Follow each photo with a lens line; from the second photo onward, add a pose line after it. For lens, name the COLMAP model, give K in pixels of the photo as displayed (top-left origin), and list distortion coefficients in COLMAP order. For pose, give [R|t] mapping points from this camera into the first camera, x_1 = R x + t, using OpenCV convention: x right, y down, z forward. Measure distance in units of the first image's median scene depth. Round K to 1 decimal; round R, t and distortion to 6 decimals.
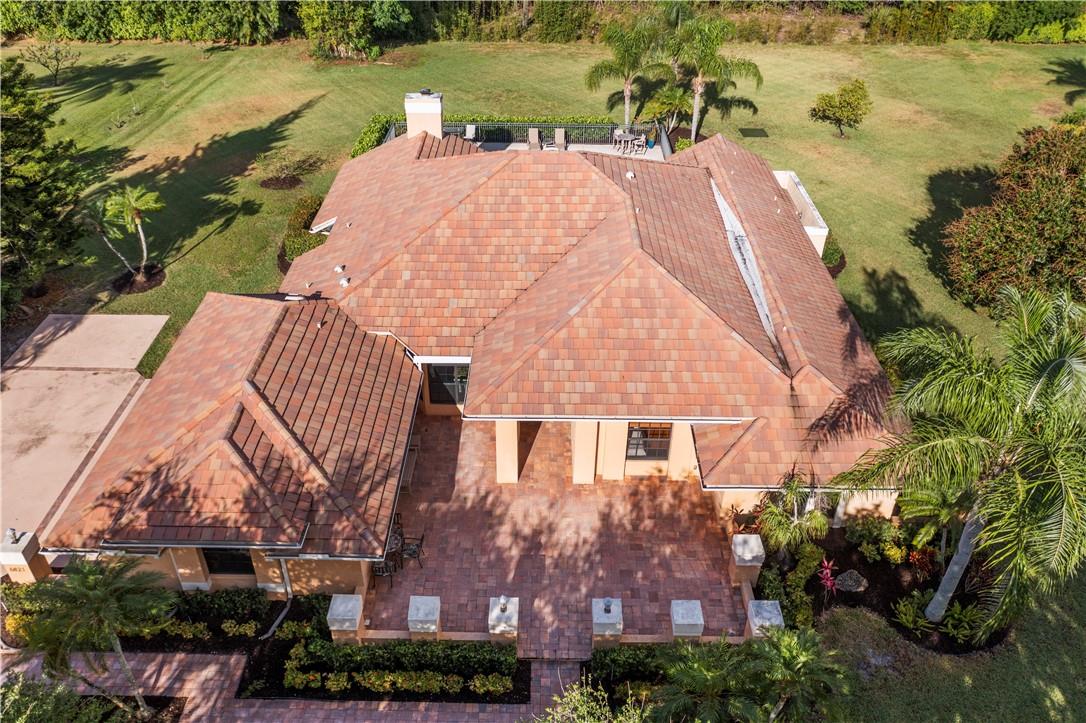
lens RADIAL K [[854.1, 0, 535.8], [0, 854.1, 360.2], [0, 0, 1]] dist [-0.011201, -0.000600]
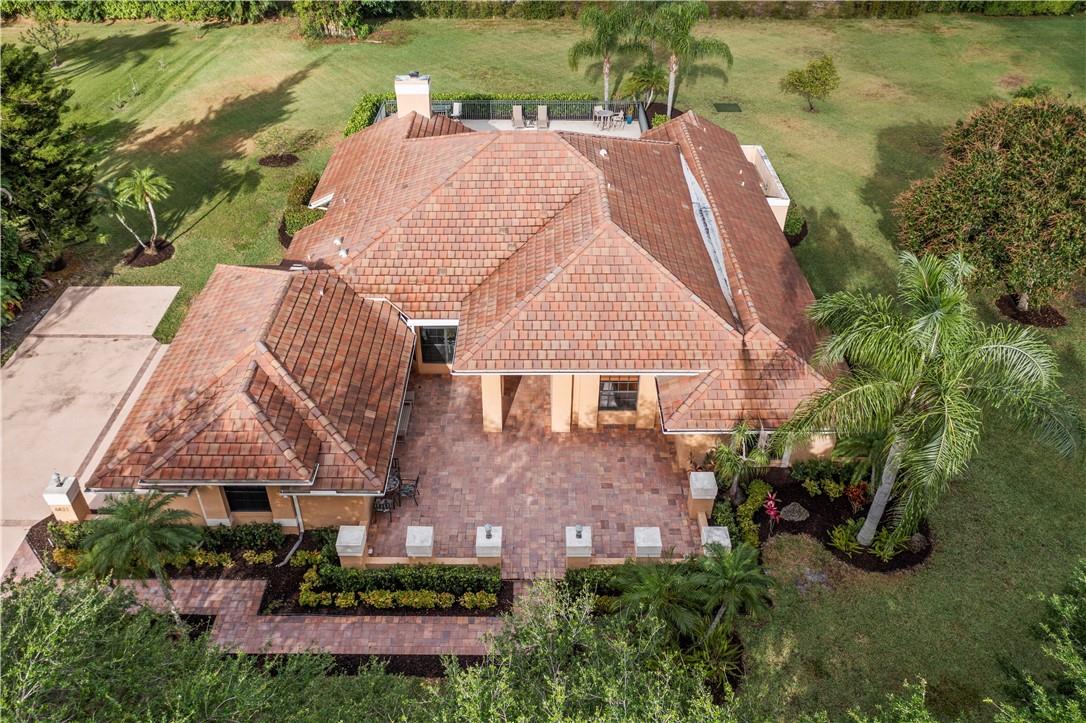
lens RADIAL K [[854.1, 0, 535.8], [0, 854.1, 360.2], [0, 0, 1]] dist [-0.011201, -0.000600]
pose [[0.999905, -0.010956, 0.008359, 0.012978], [0.010669, 0.999381, 0.033537, 0.010979], [-0.008721, -0.033445, 0.999403, -0.101148]]
